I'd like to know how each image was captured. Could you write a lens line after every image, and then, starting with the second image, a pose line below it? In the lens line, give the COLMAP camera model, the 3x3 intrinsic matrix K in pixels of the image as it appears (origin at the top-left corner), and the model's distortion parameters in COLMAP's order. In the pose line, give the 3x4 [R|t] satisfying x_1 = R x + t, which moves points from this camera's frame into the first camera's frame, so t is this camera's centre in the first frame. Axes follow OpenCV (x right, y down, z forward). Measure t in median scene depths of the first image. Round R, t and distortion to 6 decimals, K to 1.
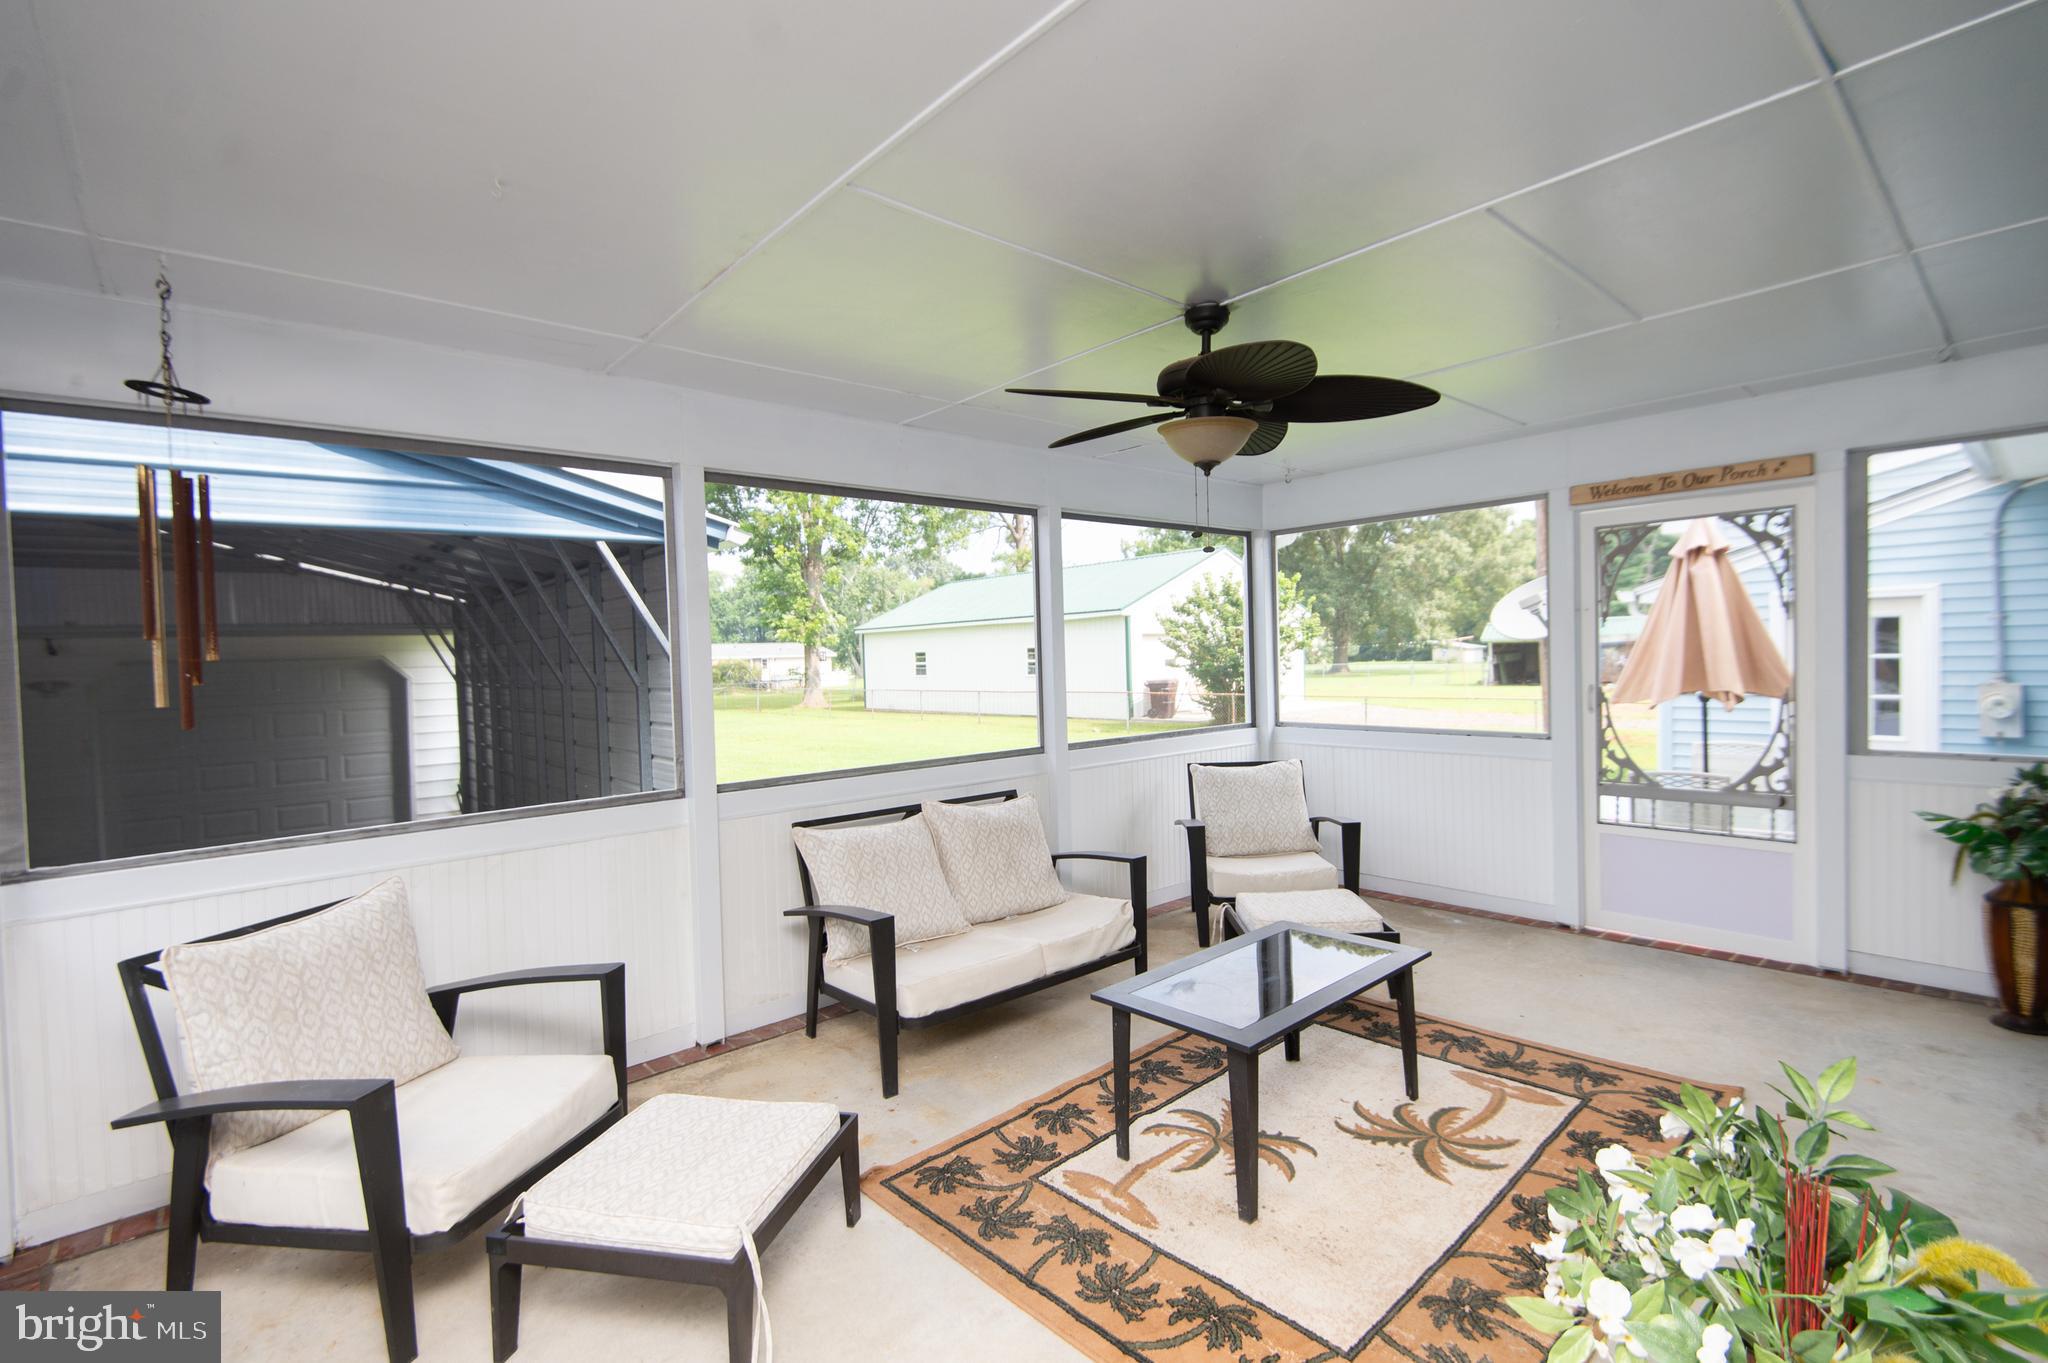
lens RADIAL K [[915.3, 0, 1036.4], [0, 915.3, 679.3], [0, 0, 1]] dist [0.012424, -0.000629]
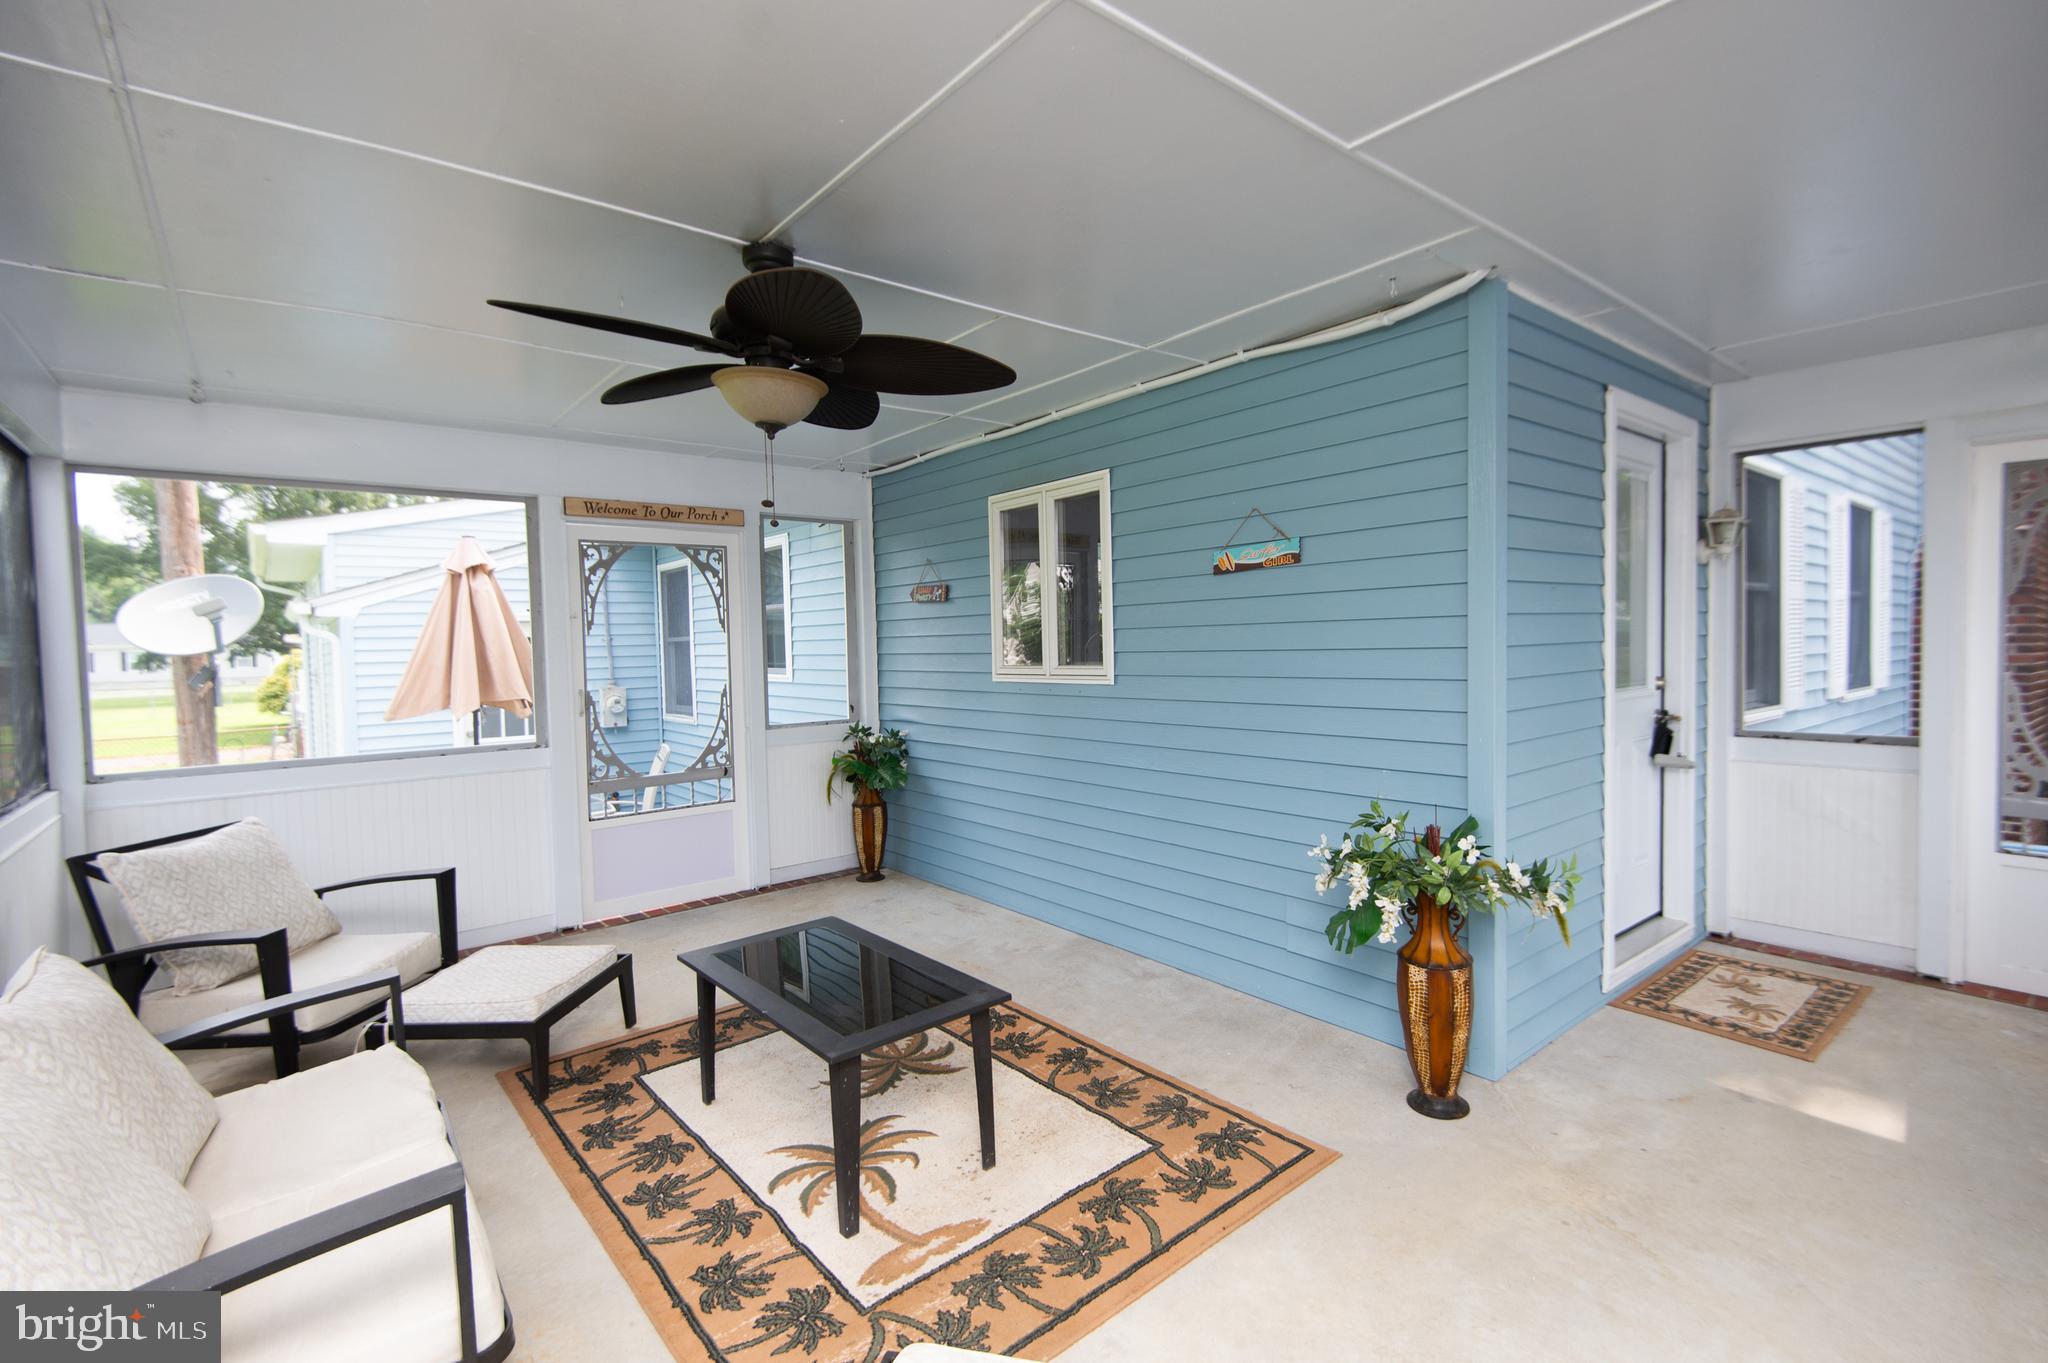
lens RADIAL K [[915.3, 0, 1036.4], [0, 915.3, 679.3], [0, 0, 1]] dist [0.012424, -0.000629]
pose [[0.059221, -0.016388, 0.998110, -0.459916], [0.048442, 0.998734, 0.013524, 0.005669], [-0.997069, 0.047550, 0.059940, 0.476373]]
